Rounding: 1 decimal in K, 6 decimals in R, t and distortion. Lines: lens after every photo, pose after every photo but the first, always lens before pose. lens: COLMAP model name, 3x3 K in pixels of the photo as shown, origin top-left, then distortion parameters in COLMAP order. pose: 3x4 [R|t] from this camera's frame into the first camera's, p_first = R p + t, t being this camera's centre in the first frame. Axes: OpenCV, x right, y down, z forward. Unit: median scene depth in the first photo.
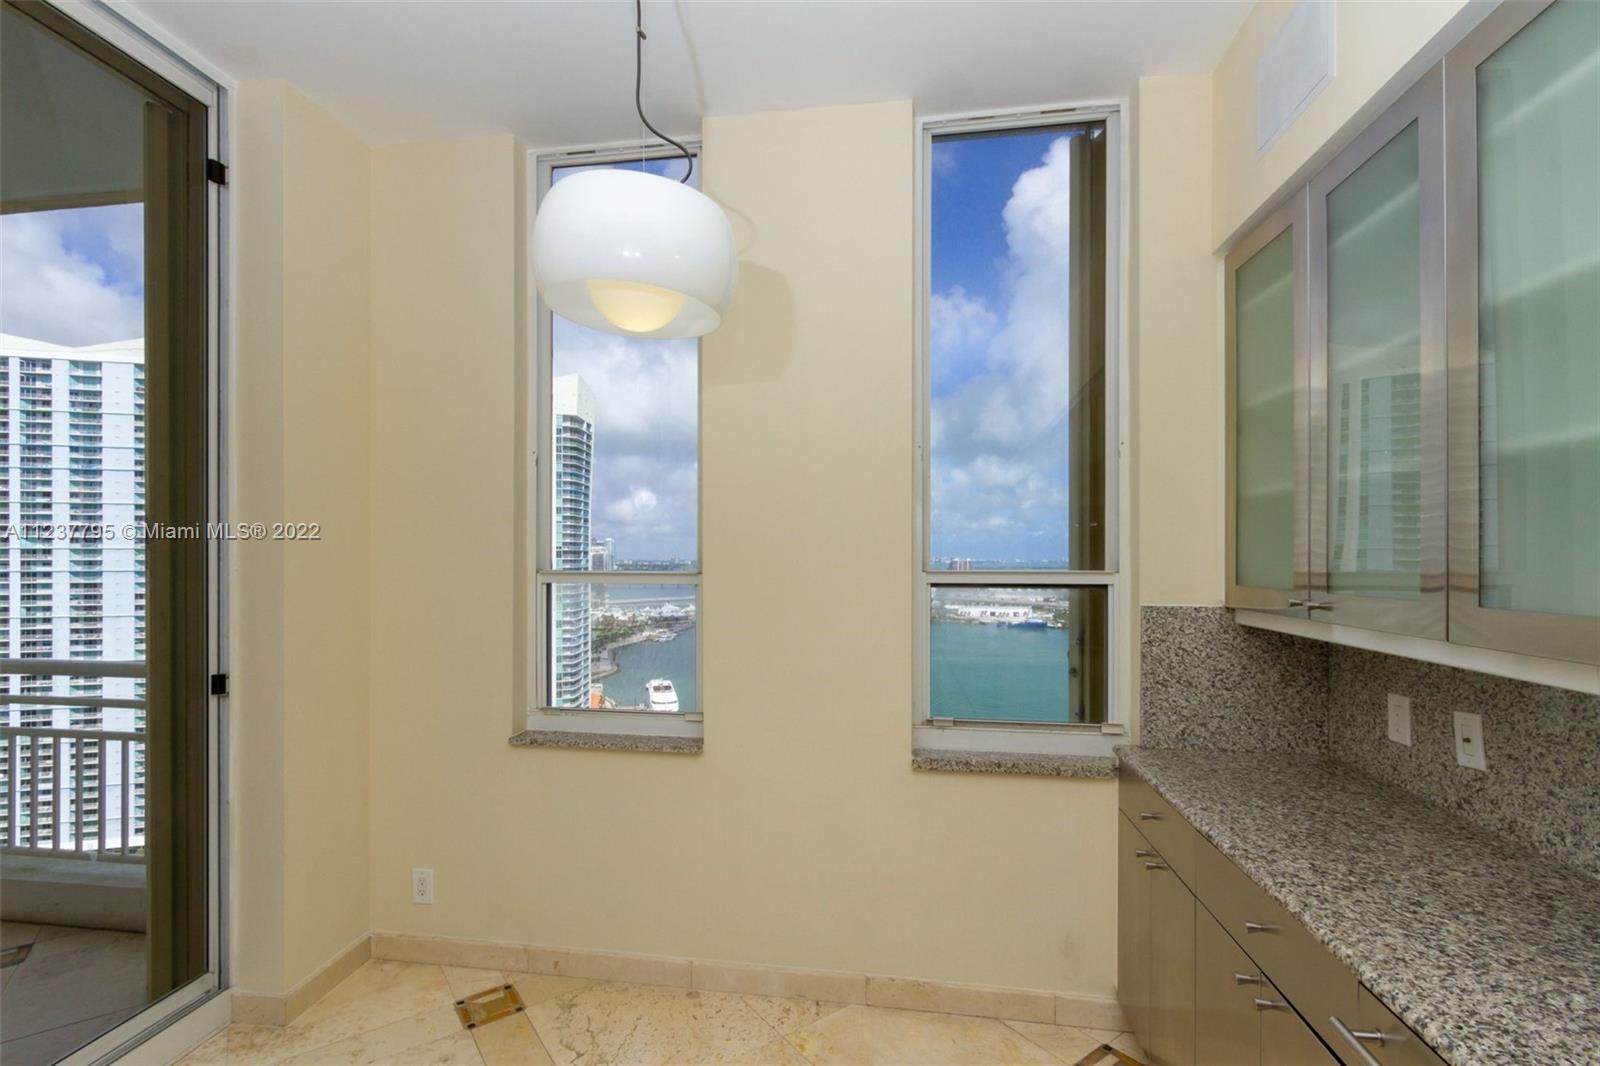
lens RADIAL K [[723.7, 0, 793.3], [0, 723.7, 550.9], [0, 0, 1]] dist [-0.000747, -0.000859]
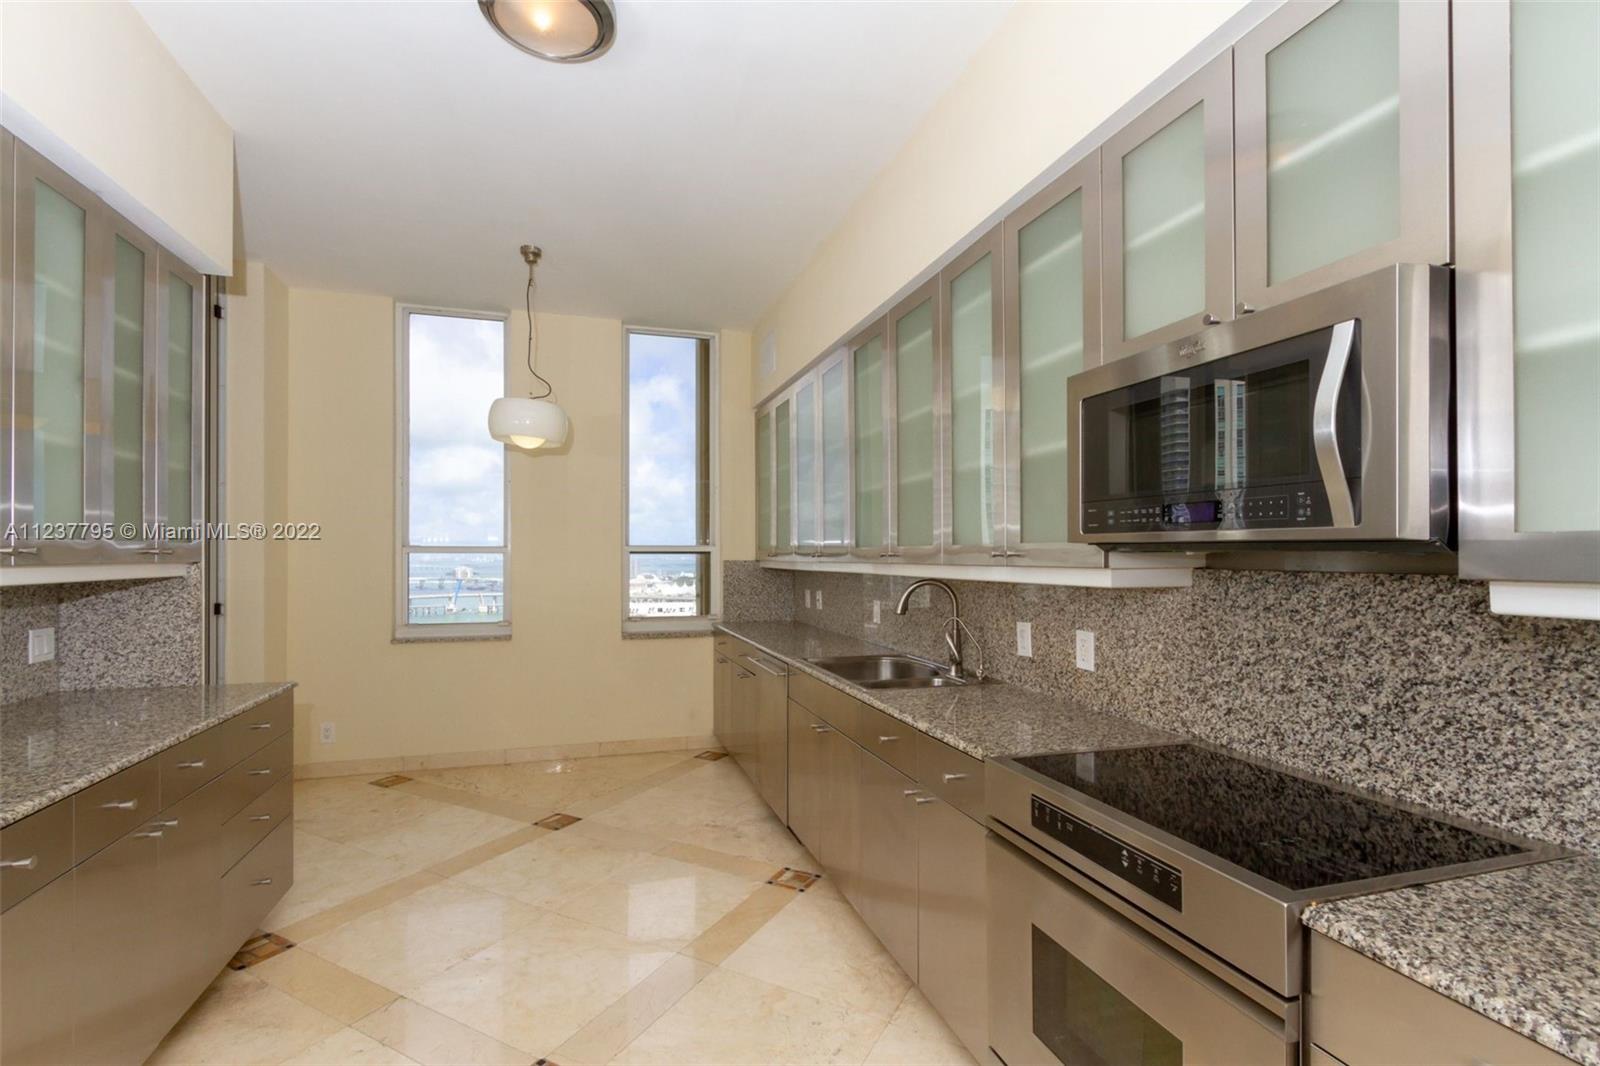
lens RADIAL K [[732.0, 0, 798.1], [0, 732.0, 554.7], [0, 0, 1]] dist [-0.001251, -0.000005]
pose [[0.898167, -0.002577, 0.439647, -0.024089], [-0.000665, 0.999974, 0.007219, 0.003097], [-0.439654, -0.006777, 0.898142, -0.088039]]
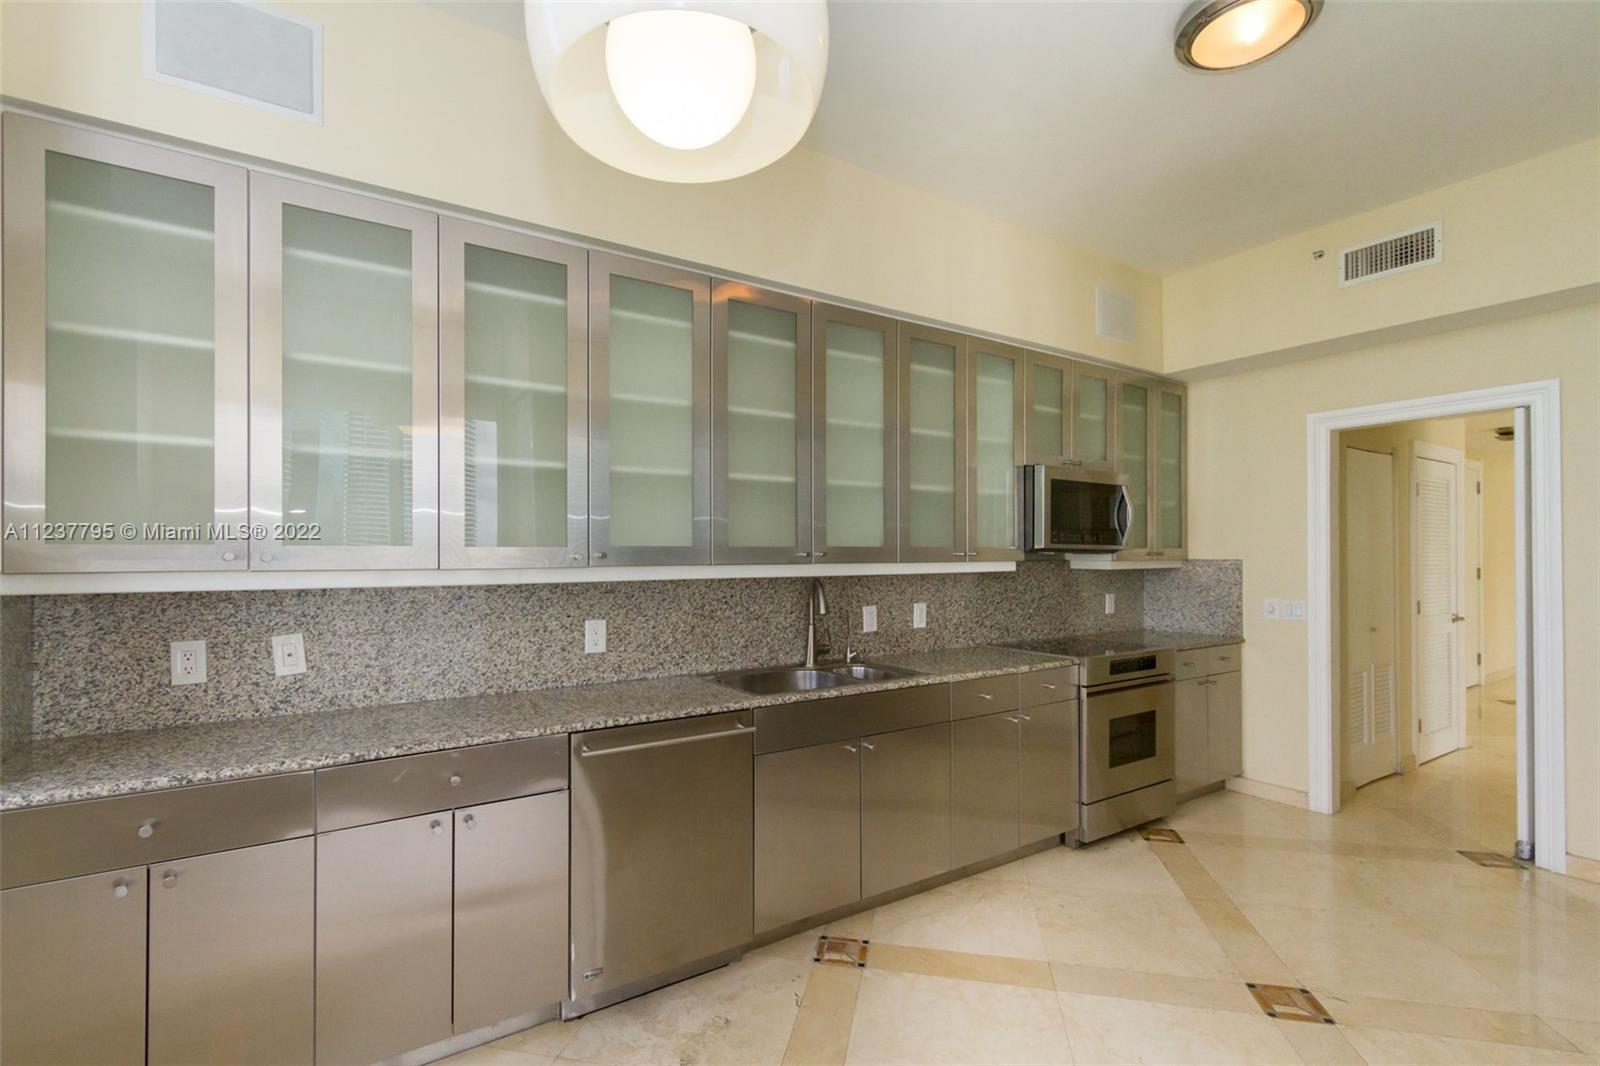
lens RADIAL K [[713.9, 0, 803.3], [0, 713.9, 553.8], [0, 0, 1]] dist [0.000123, -0.000191]
pose [[-0.670959, -0.001913, 0.741492, -0.037589], [-0.005343, 0.999983, -0.002255, 0.003924], [-0.741475, -0.005475, -0.670958, 0.064471]]
